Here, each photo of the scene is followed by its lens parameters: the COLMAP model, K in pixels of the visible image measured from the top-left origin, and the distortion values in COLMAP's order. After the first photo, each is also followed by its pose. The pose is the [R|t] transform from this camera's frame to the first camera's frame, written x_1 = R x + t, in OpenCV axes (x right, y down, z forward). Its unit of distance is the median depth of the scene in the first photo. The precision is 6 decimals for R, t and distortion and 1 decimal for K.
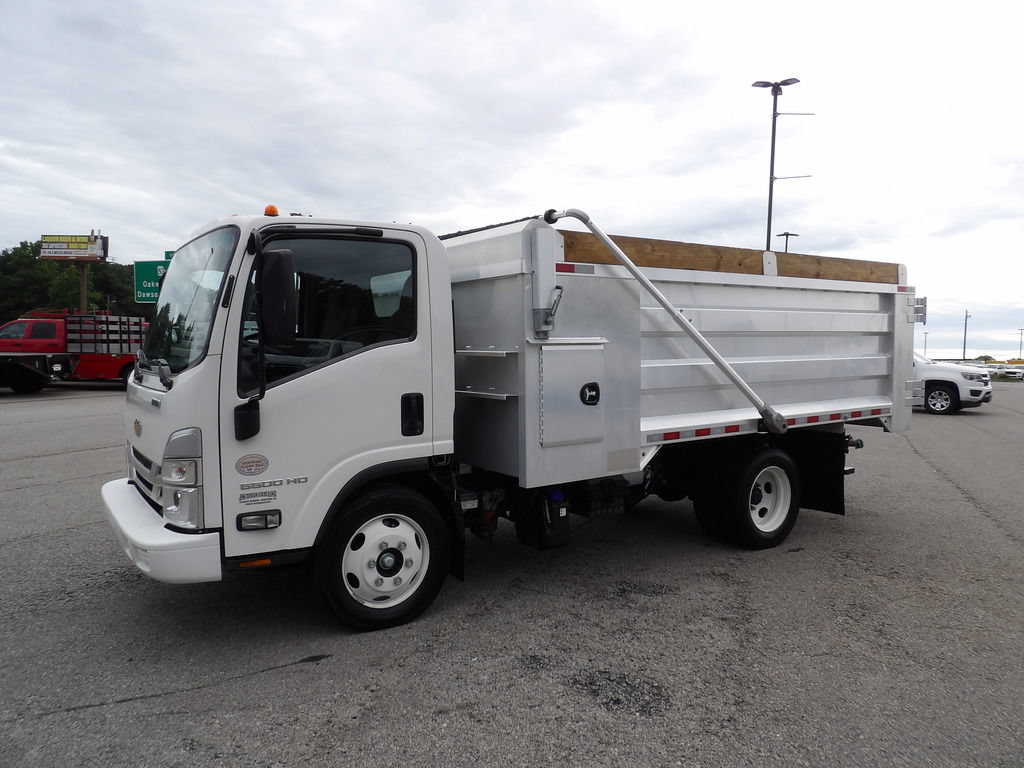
lens RADIAL K [[734.9, 0, 513.8], [0, 734.9, 384.0], [0, 0, 1]] dist [-0.037729, 0.053251]
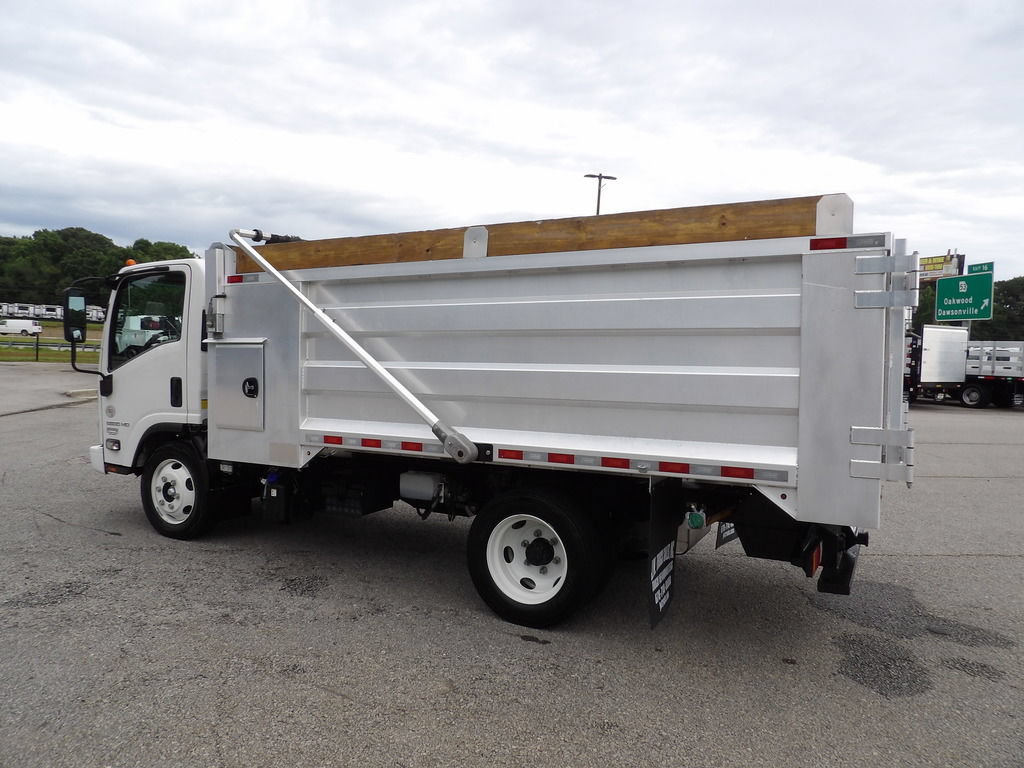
lens RADIAL K [[735.6, 0, 511.7], [0, 735.6, 382.4], [0, 0, 1]] dist [-0.034897, 0.050397]
pose [[0.456967, 0.041747, -0.888503, 1.397850], [-0.068865, 0.997560, 0.011453, -0.037618], [0.886814, 0.055953, 0.458727, 0.903979]]
